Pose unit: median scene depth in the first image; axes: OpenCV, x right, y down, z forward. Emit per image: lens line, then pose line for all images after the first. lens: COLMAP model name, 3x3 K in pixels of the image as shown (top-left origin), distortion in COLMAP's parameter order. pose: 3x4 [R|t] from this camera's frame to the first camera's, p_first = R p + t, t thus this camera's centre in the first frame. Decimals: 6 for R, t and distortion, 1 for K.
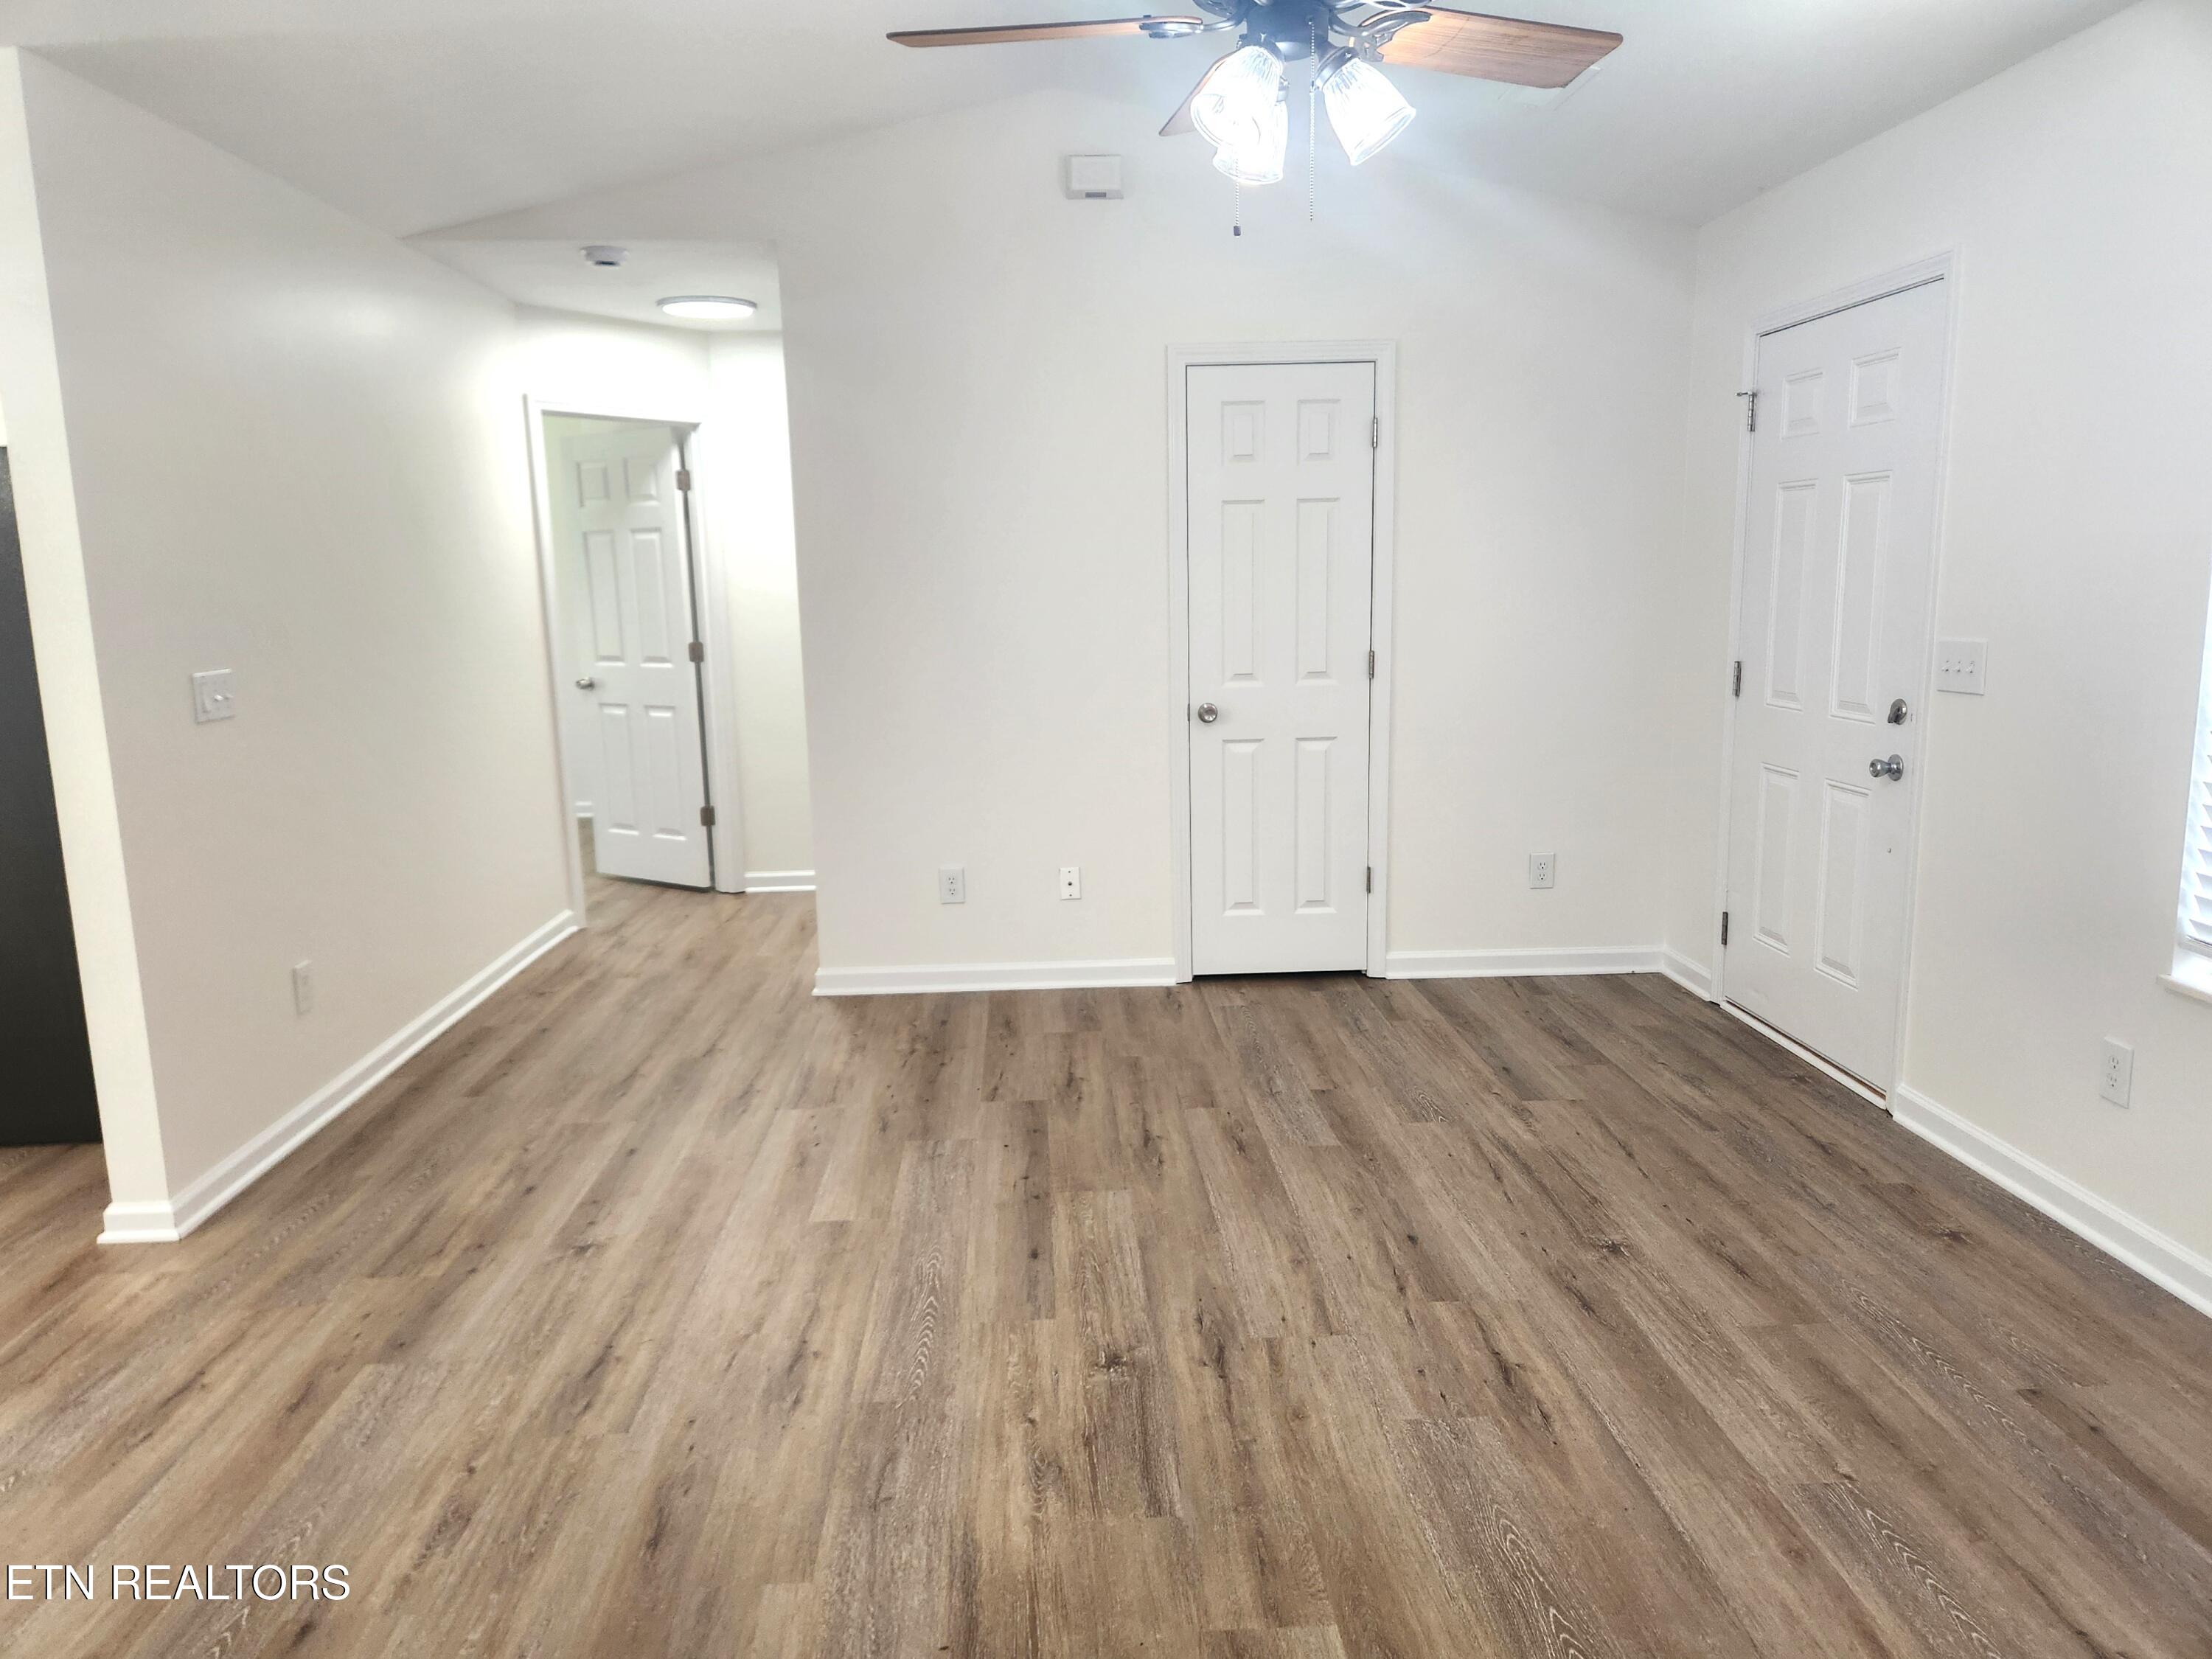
lens RADIAL K [[1485.3, 0, 1096.5], [0, 1485.3, 837.3], [0, 0, 1]] dist [0.069525, -0.062925]
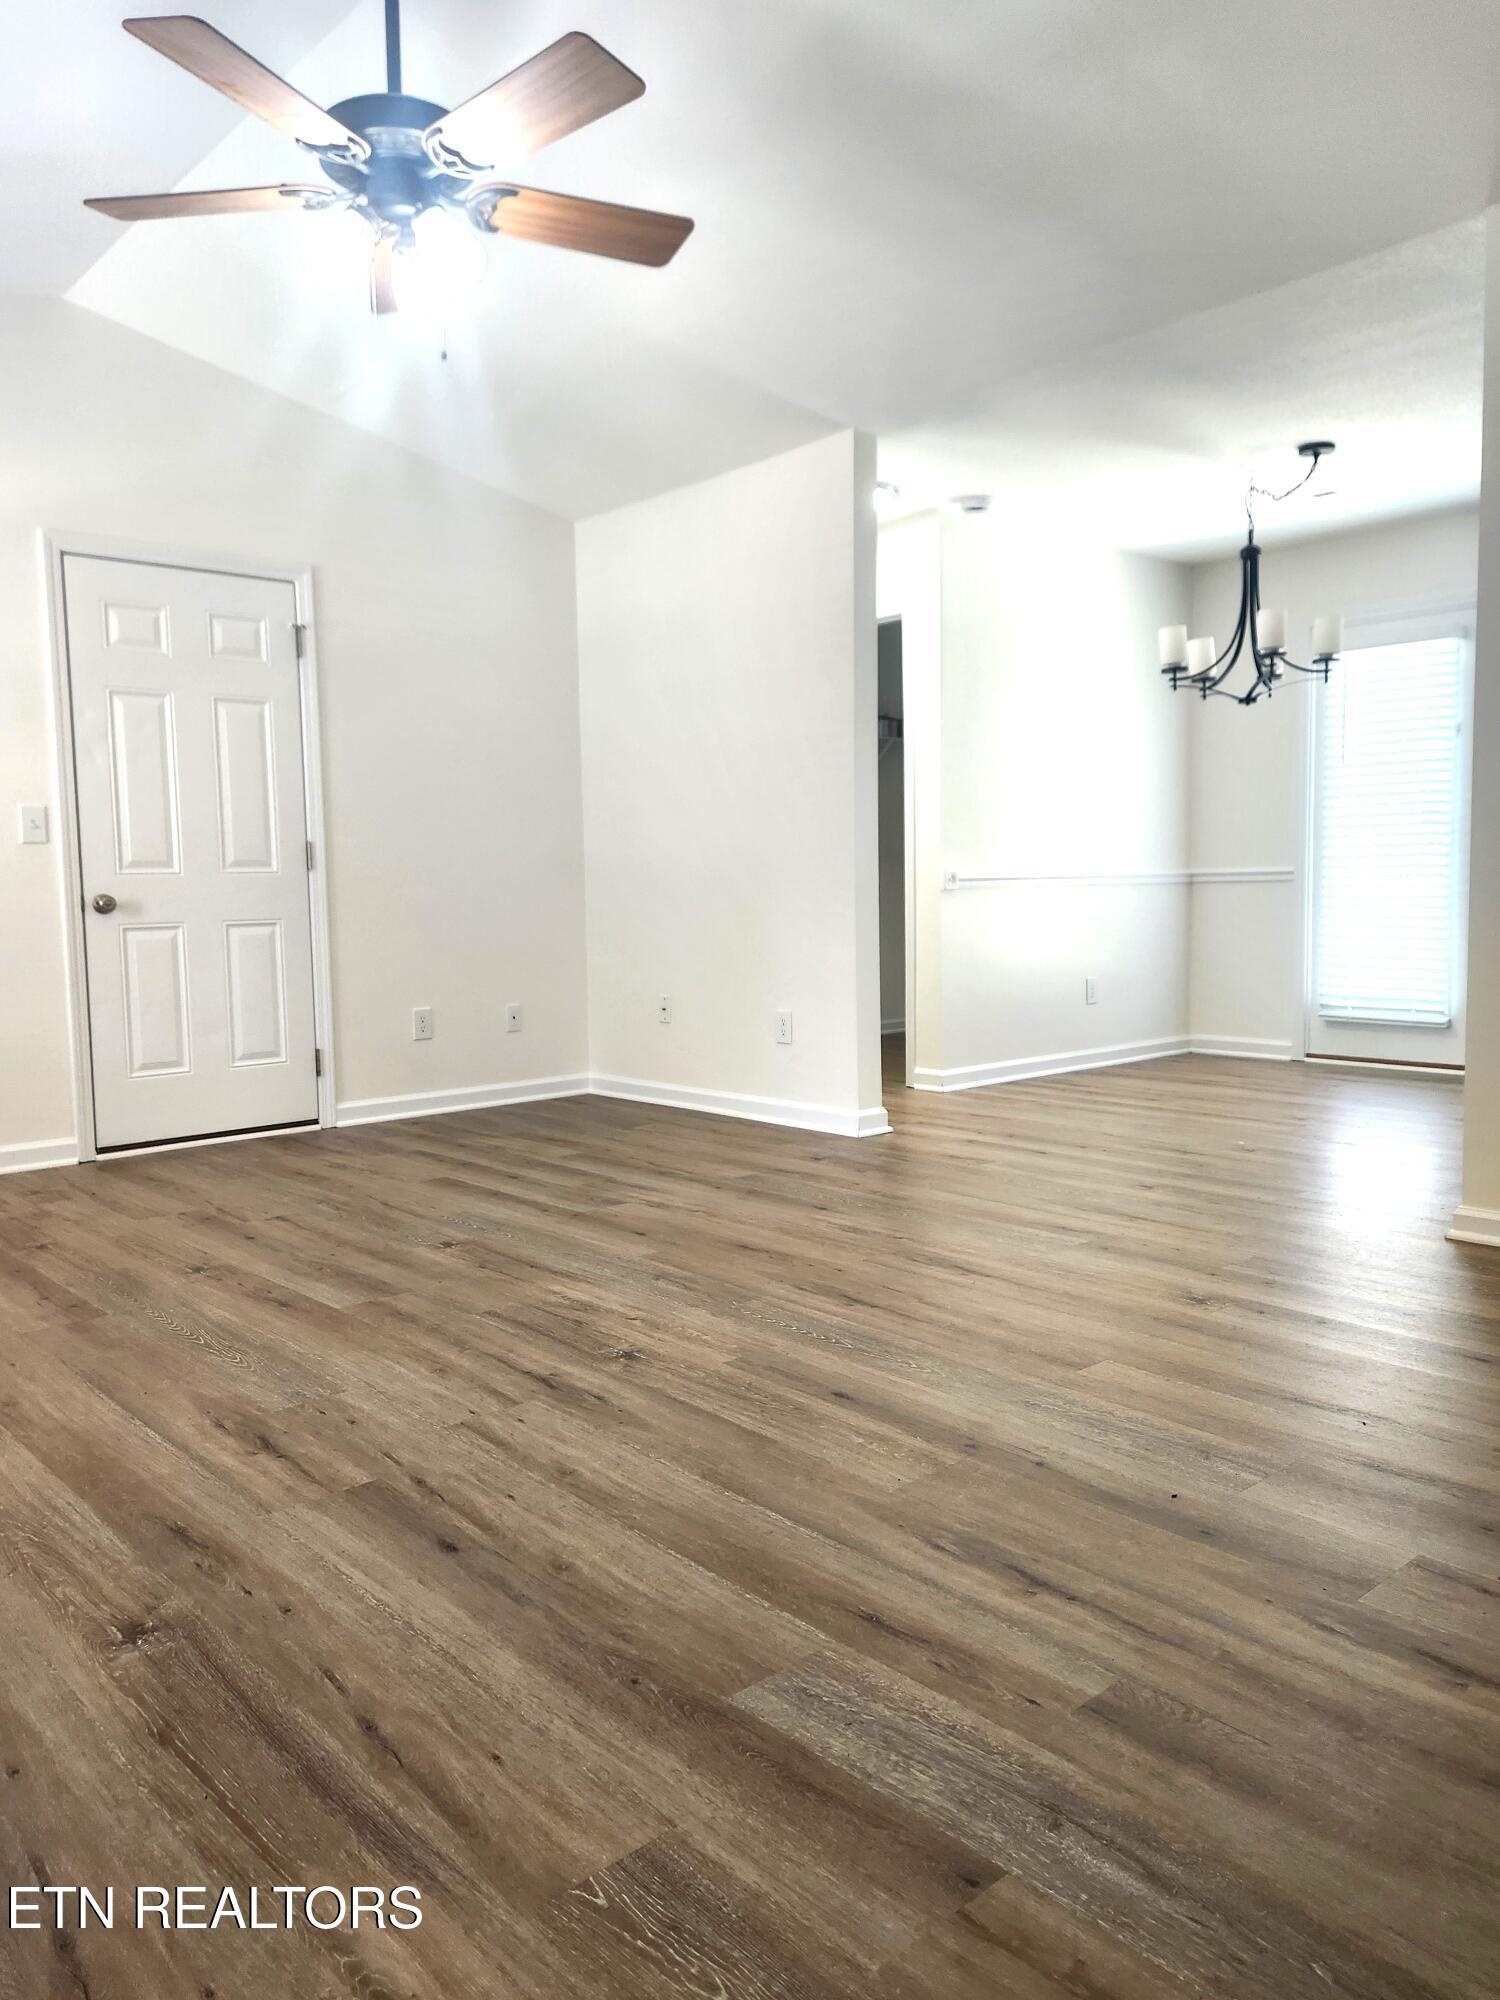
lens RADIAL K [[1446.3, 0, 729.4], [0, 1446.3, 998.8], [0, 0, 1]] dist [0.067444, -0.069025]
pose [[-0.779192, 0.085367, -0.620945, 0.516833], [-0.077149, 0.970086, 0.230178, -0.127828], [0.622019, 0.227258, -0.749297, 1.576307]]
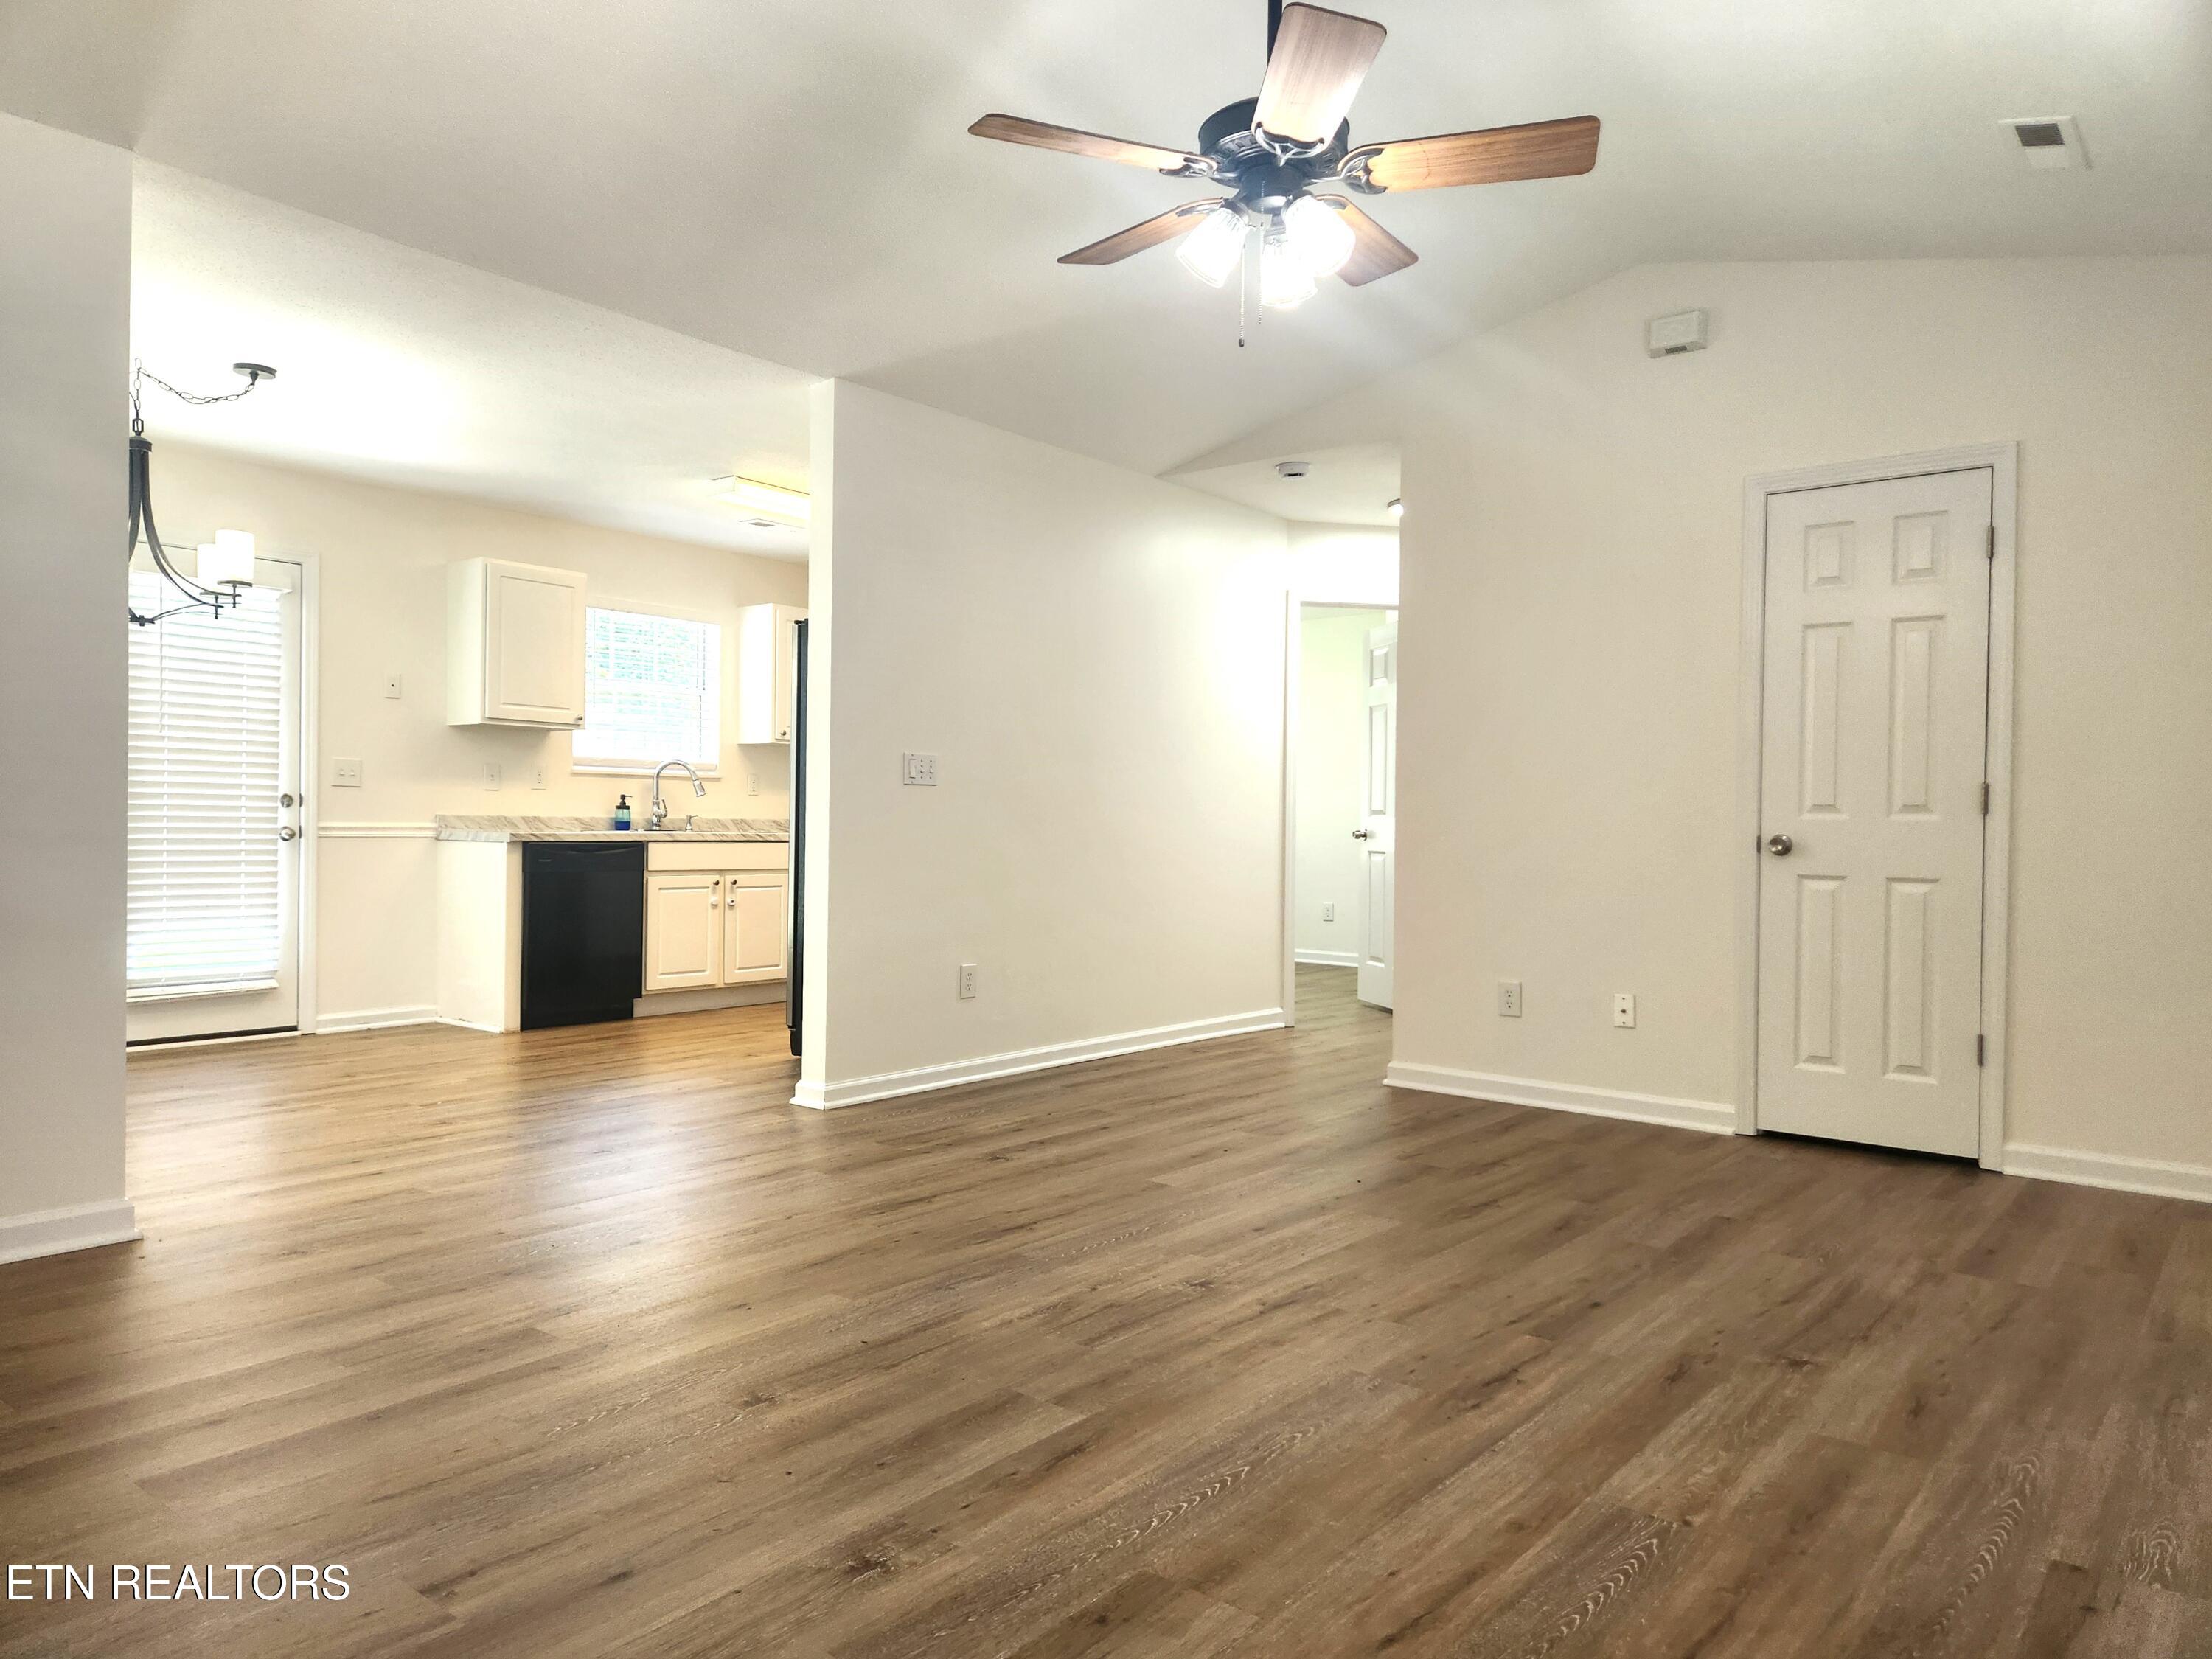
lens RADIAL K [[1485.3, 0, 1096.5], [0, 1485.3, 837.3], [0, 0, 1]] dist [0.069525, -0.062925]
pose [[0.747256, 0.037724, -0.663464, 0.632370], [-0.147027, 0.983030, -0.109701, 0.131769], [0.648067, 0.179522, 0.740122, 0.020168]]
